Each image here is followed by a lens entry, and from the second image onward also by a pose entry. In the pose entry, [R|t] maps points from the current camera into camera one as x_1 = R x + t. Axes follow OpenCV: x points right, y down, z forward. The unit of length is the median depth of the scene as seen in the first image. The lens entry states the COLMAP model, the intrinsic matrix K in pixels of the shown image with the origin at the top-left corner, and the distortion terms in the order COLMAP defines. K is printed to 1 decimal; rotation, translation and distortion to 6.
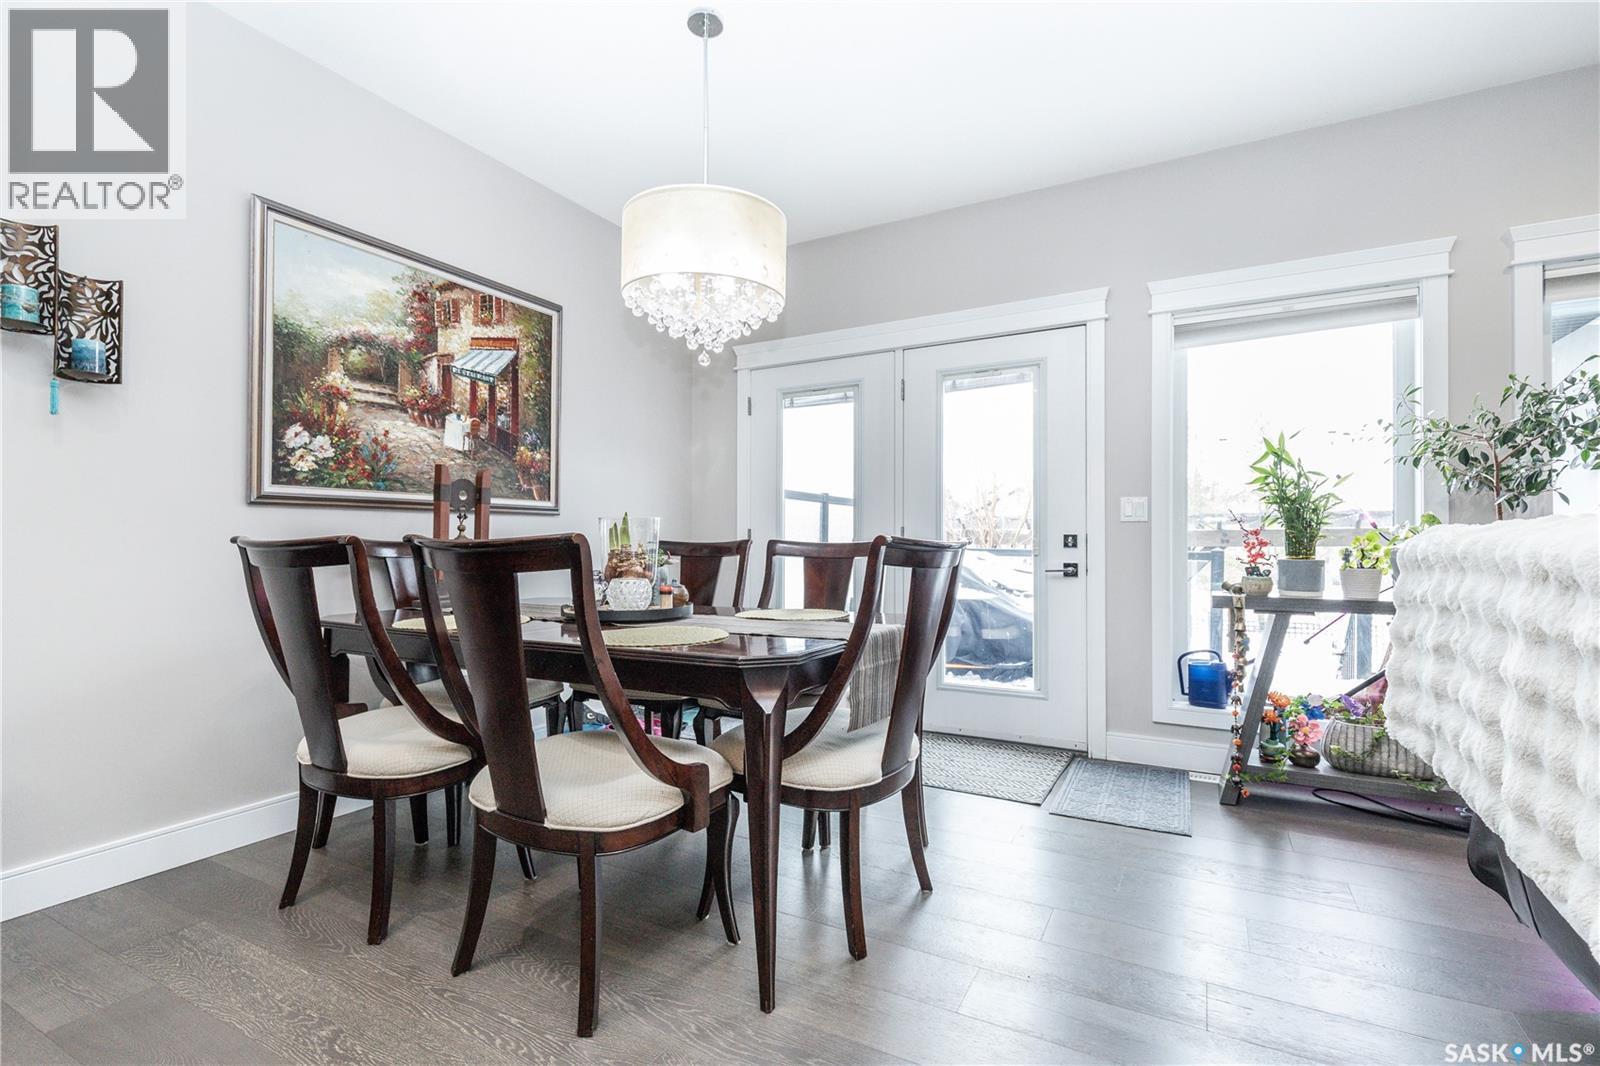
lens RADIAL K [[743.2, 0, 802.2], [0, 743.2, 537.5], [0, 0, 1]] dist [0.002119, -0.000035]
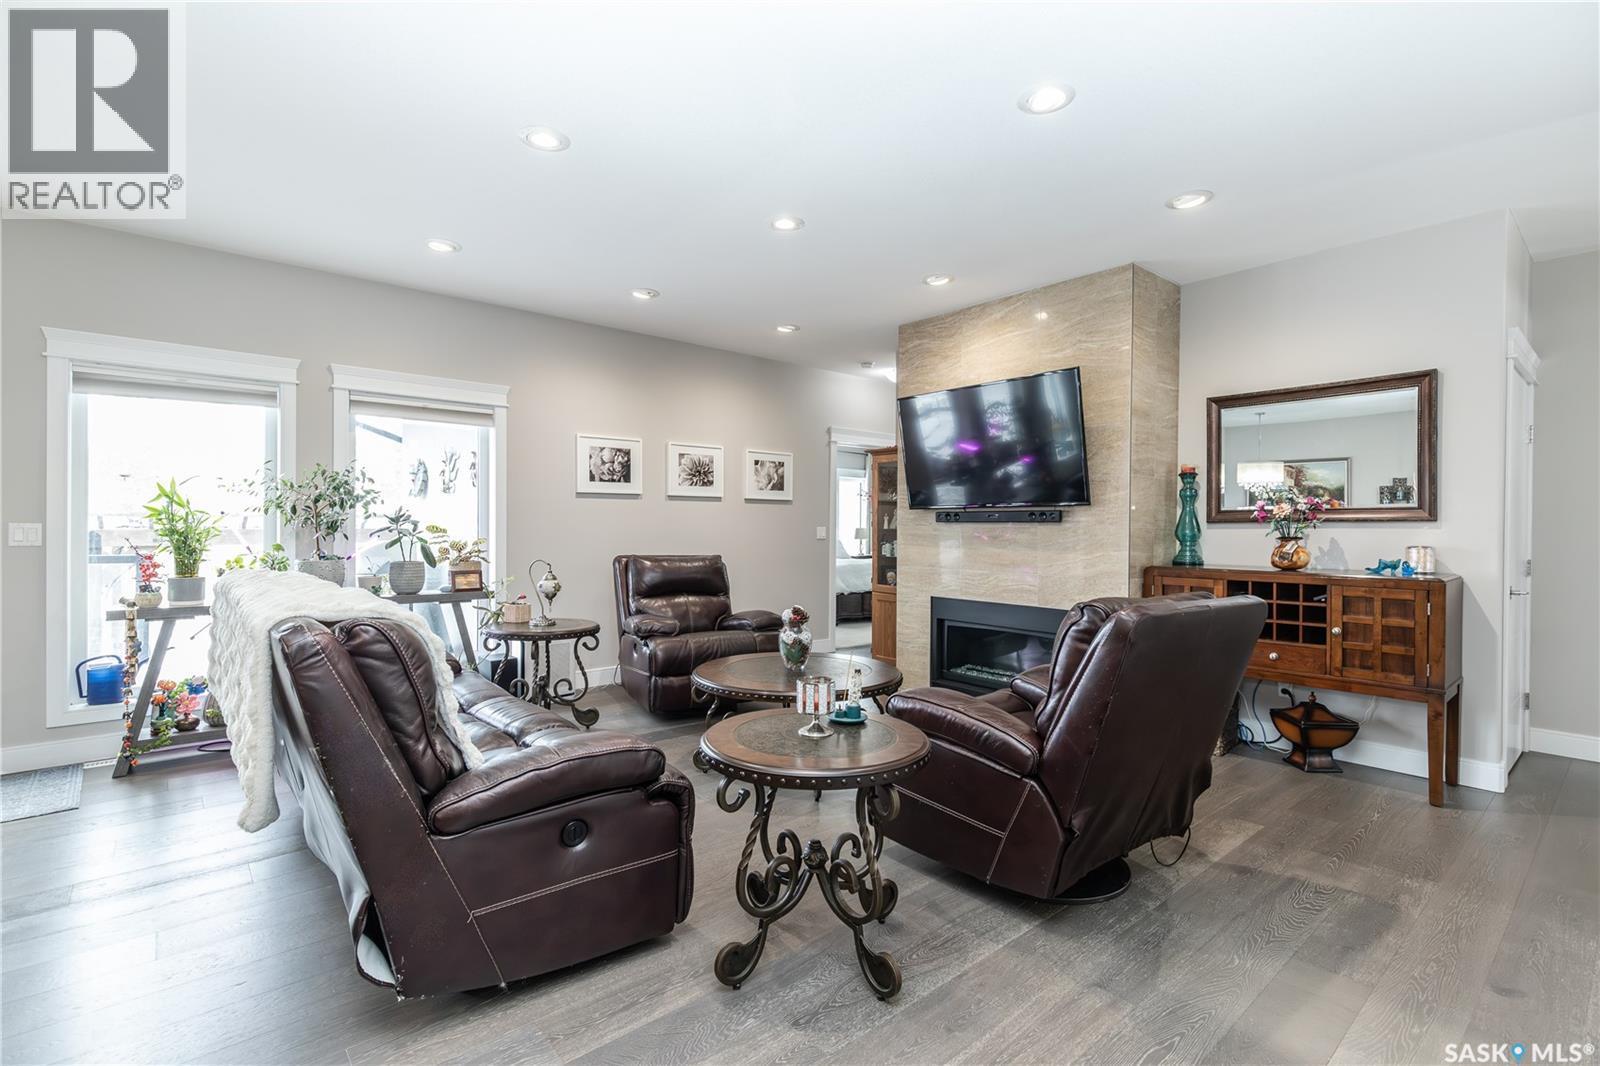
lens RADIAL K [[743.2, 0, 800.0], [0, 743.2, 530.1], [0, 0, 1]] dist [0.002119, -0.000035]
pose [[0.363502, -0.005162, 0.931579, -0.176806], [-0.006400, 0.999947, 0.008038, -0.073268], [-0.931571, -0.008884, 0.363450, -0.514824]]
